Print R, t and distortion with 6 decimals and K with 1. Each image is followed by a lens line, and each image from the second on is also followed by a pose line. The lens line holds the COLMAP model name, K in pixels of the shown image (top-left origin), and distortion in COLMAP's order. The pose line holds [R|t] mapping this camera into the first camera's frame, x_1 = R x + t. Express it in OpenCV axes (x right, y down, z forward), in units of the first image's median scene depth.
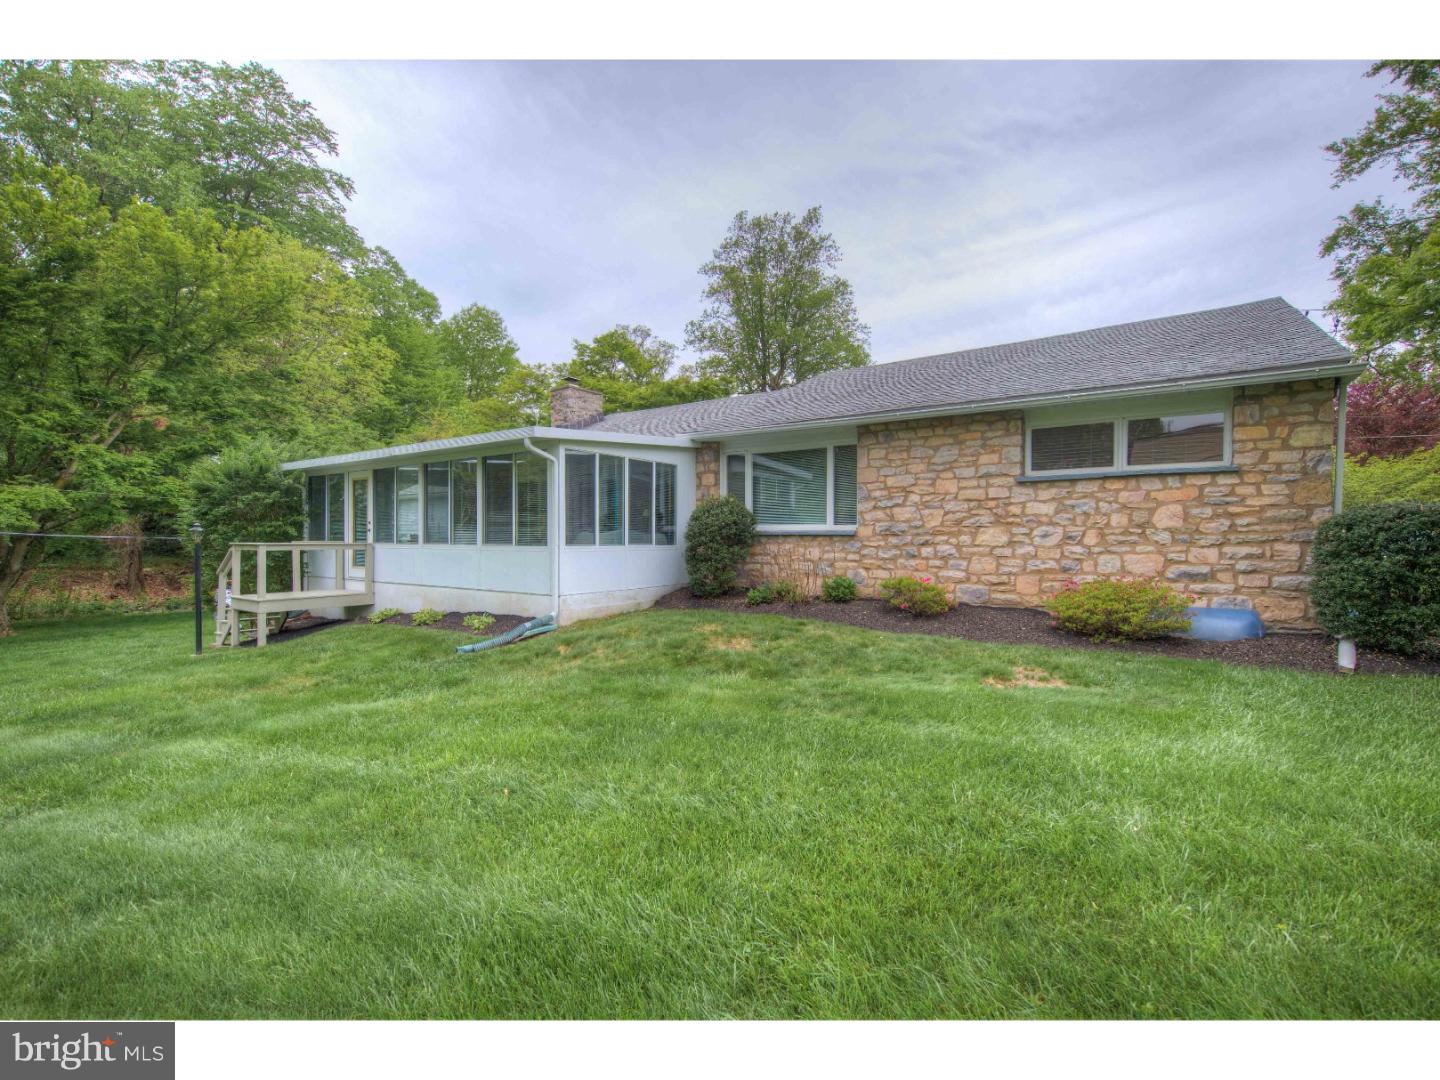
lens RADIAL K [[637.7, 0, 720.0], [0, 637.7, 540.0], [0, 0, 1]] dist [0.028205, 0.000053]
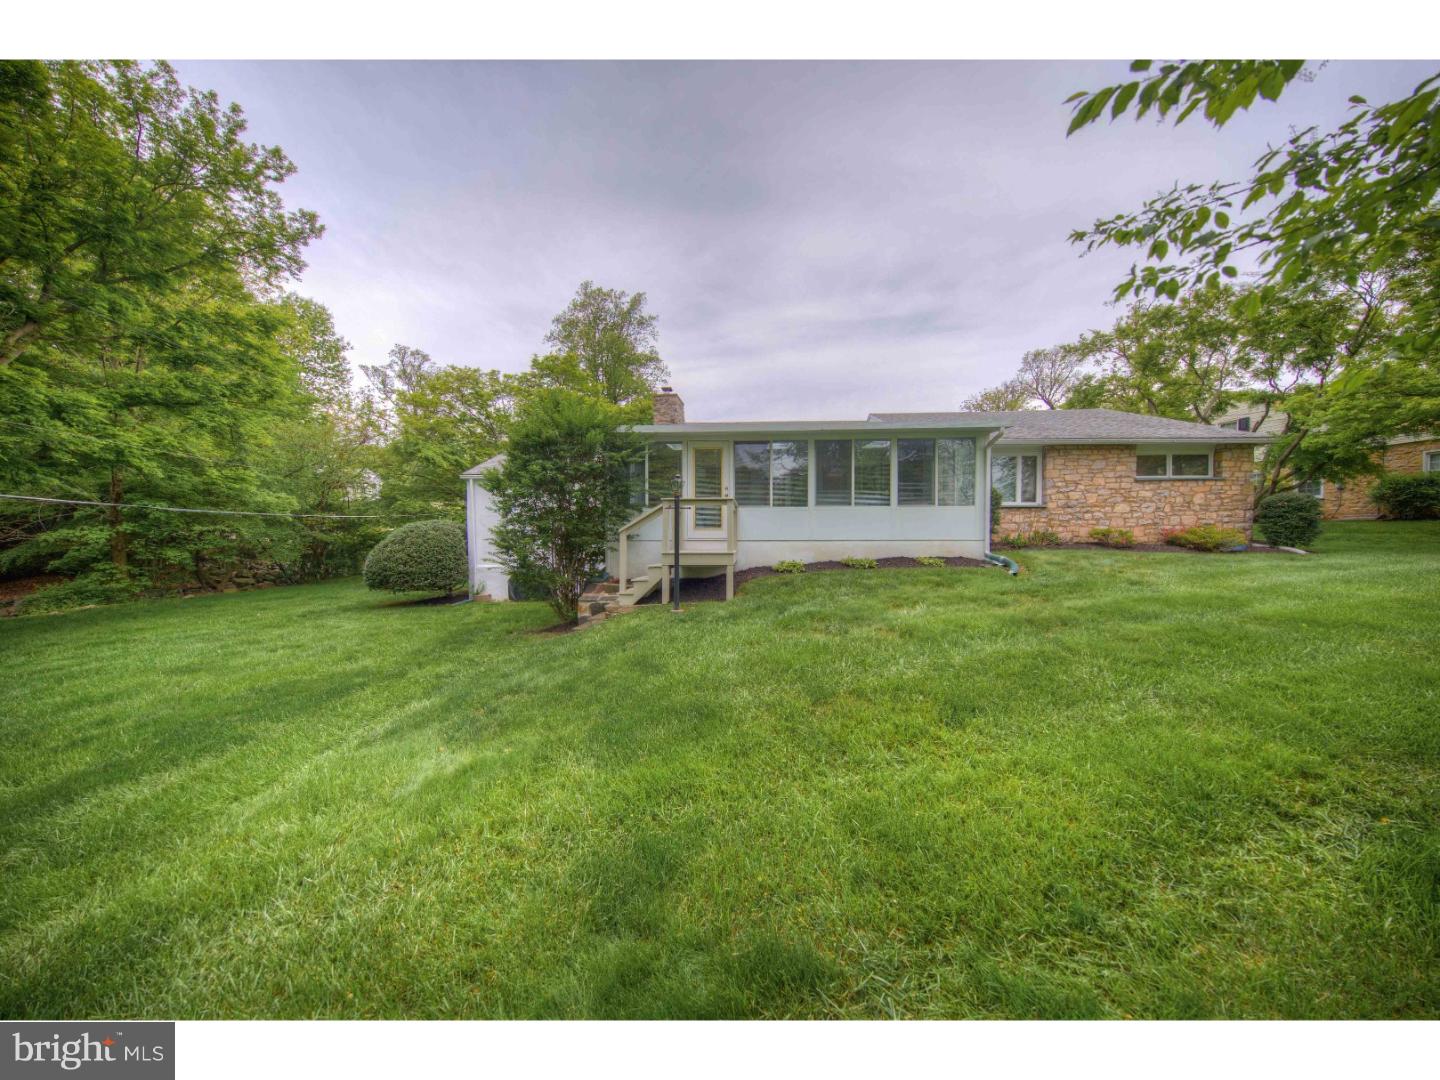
lens RADIAL K [[450.6, 0, 720.0], [0, 450.6, 540.0], [0, 0, 1]] dist [-0.000084, -0.000002]
pose [[0.845029, -0.003307, 0.534710, -1.348466], [0.004516, 0.999989, -0.000952, 0.088306], [-0.534701, 0.003219, 0.845035, 0.489782]]
